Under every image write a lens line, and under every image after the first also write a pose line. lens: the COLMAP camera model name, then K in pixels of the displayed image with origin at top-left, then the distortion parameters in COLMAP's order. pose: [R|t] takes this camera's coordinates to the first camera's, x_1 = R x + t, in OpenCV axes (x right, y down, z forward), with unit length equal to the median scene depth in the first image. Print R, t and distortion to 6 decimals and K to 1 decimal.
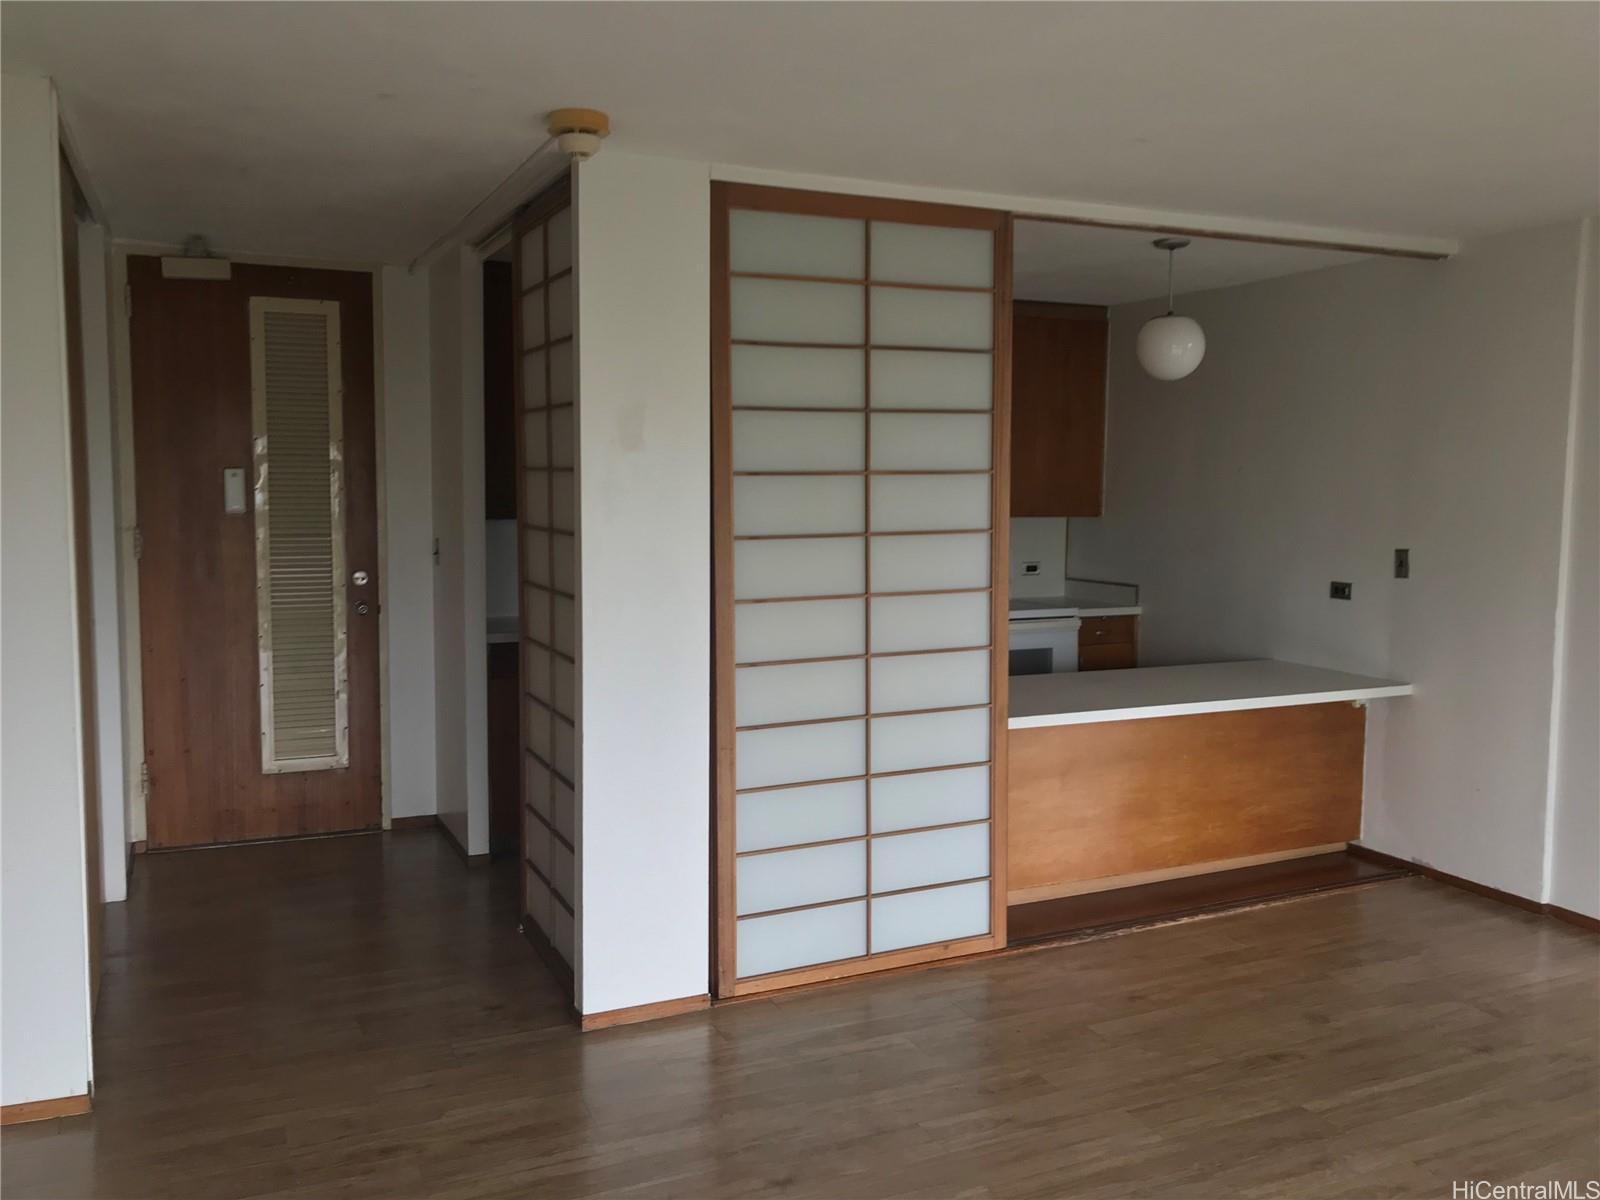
lens RADIAL K [[1302.1, 0, 800.0], [0, 1302.1, 600.0], [0, 0, 1]] dist [0.014989, -0.003688]
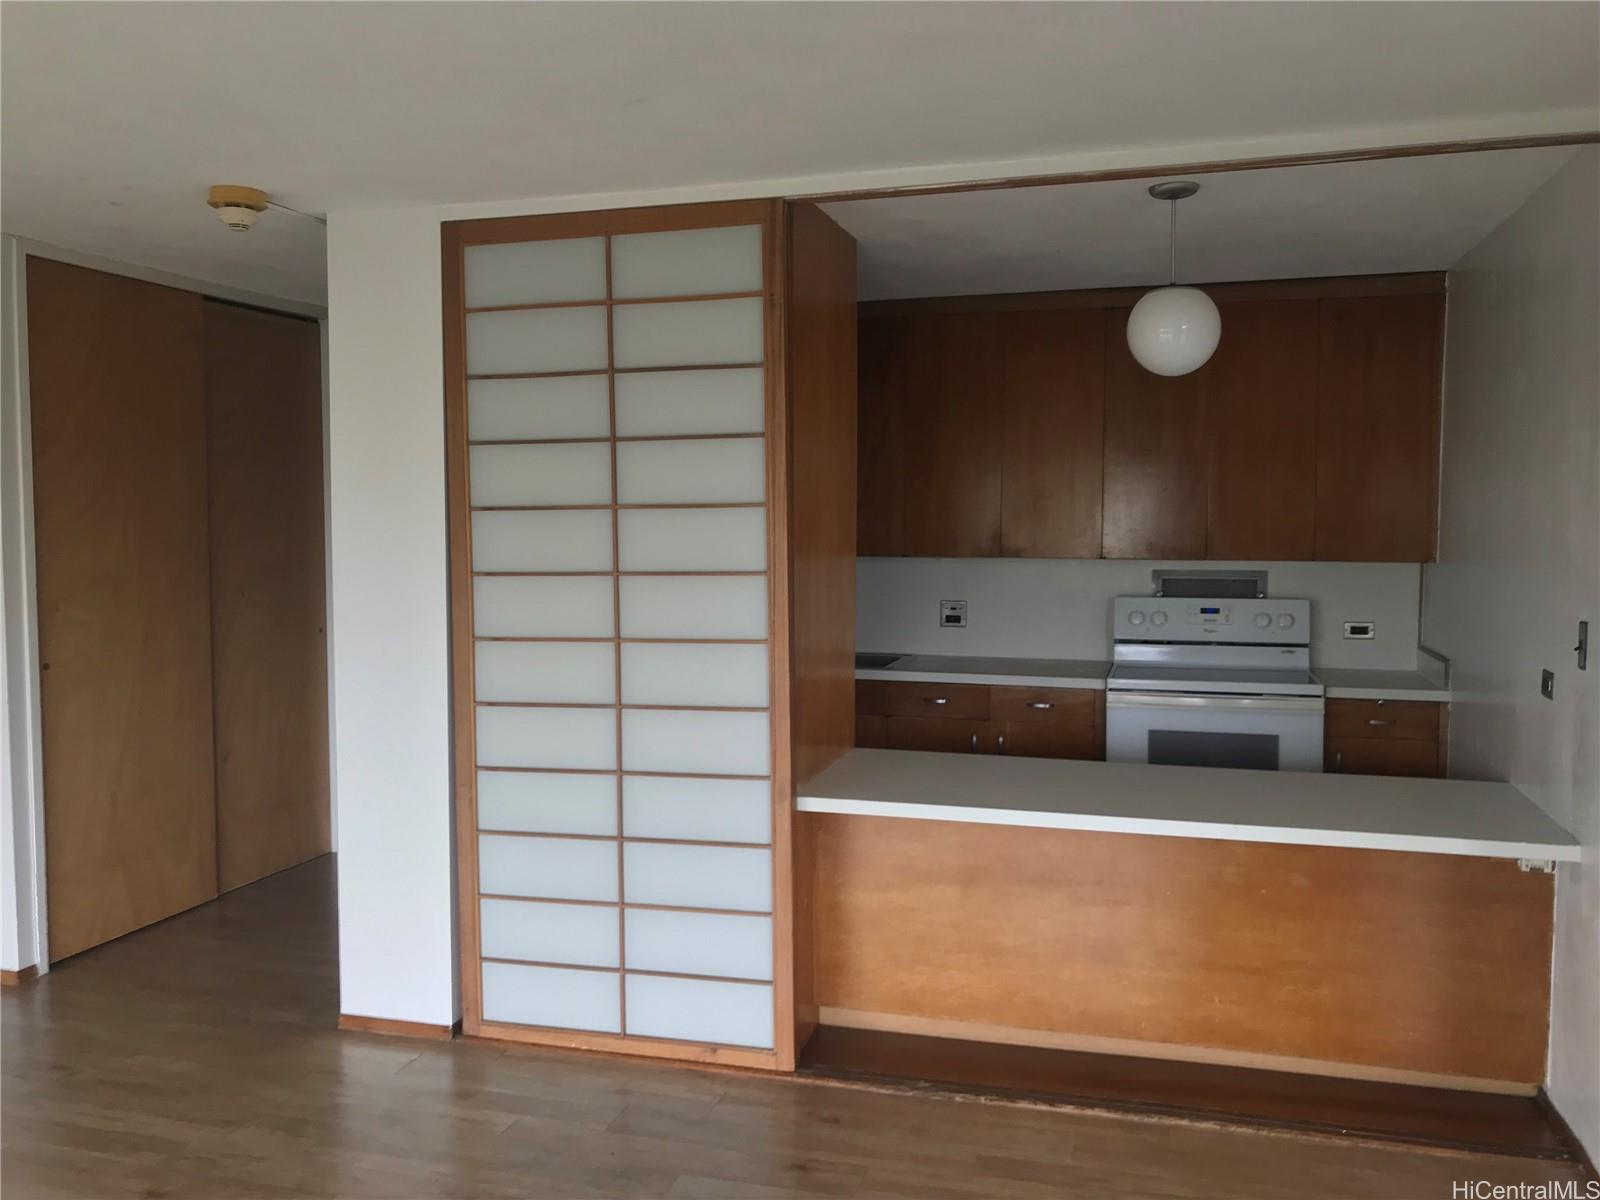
lens RADIAL K [[1313.8, 0, 798.9], [0, 1313.8, 607.3], [0, 0, 1]] dist [0.009241, 0.009959]
pose [[0.757622, 0.037456, -0.651618, 0.729314], [-0.053770, 0.998540, -0.005119, -0.027940], [0.650475, 0.038916, 0.758530, 0.366592]]
